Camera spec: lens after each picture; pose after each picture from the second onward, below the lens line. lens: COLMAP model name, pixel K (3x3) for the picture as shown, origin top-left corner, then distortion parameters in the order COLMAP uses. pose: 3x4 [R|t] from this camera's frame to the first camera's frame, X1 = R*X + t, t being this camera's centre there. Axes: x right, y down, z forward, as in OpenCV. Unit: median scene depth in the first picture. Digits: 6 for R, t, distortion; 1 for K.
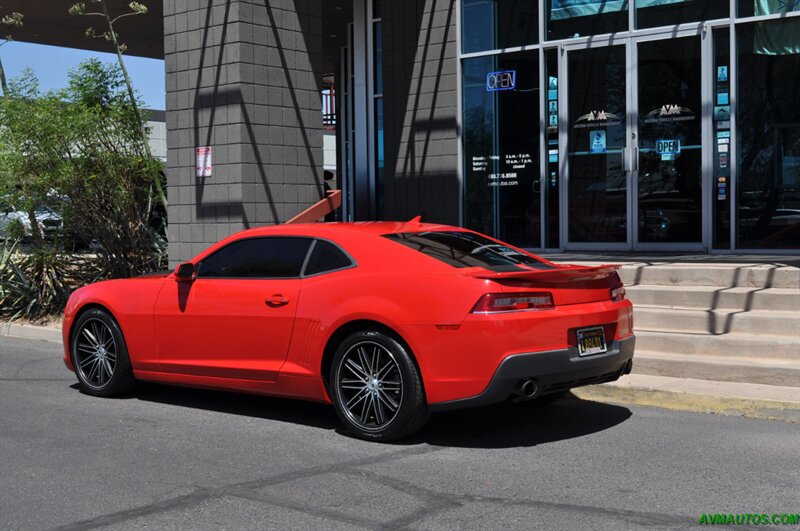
lens RADIAL K [[1155.0, 0, 400.0], [0, 1155.0, 265.5], [0, 0, 1]] dist [-0.021636, 0.042625]
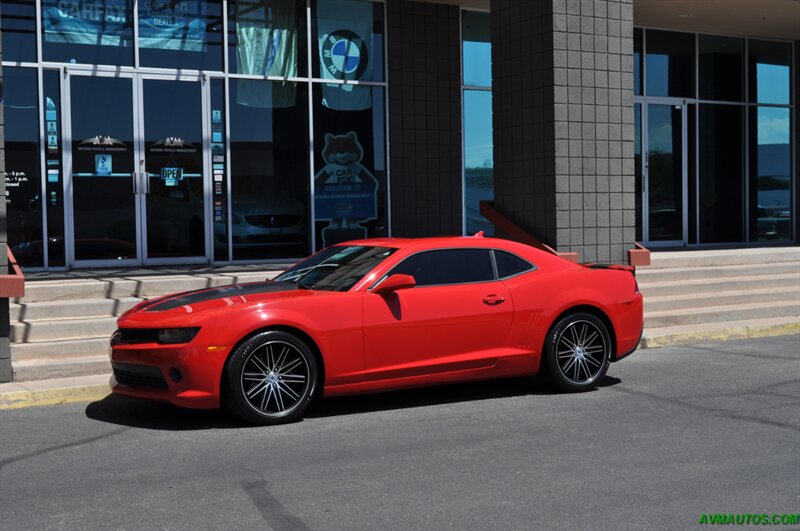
lens RADIAL K [[1155.0, 0, 400.0], [0, 1155.0, 265.5], [0, 0, 1]] dist [-0.021636, 0.042625]
pose [[0.320832, -0.028603, 0.946704, -0.778022], [0.048424, 0.998732, 0.013764, -0.016511], [-0.945897, 0.041427, 0.321811, 0.415972]]
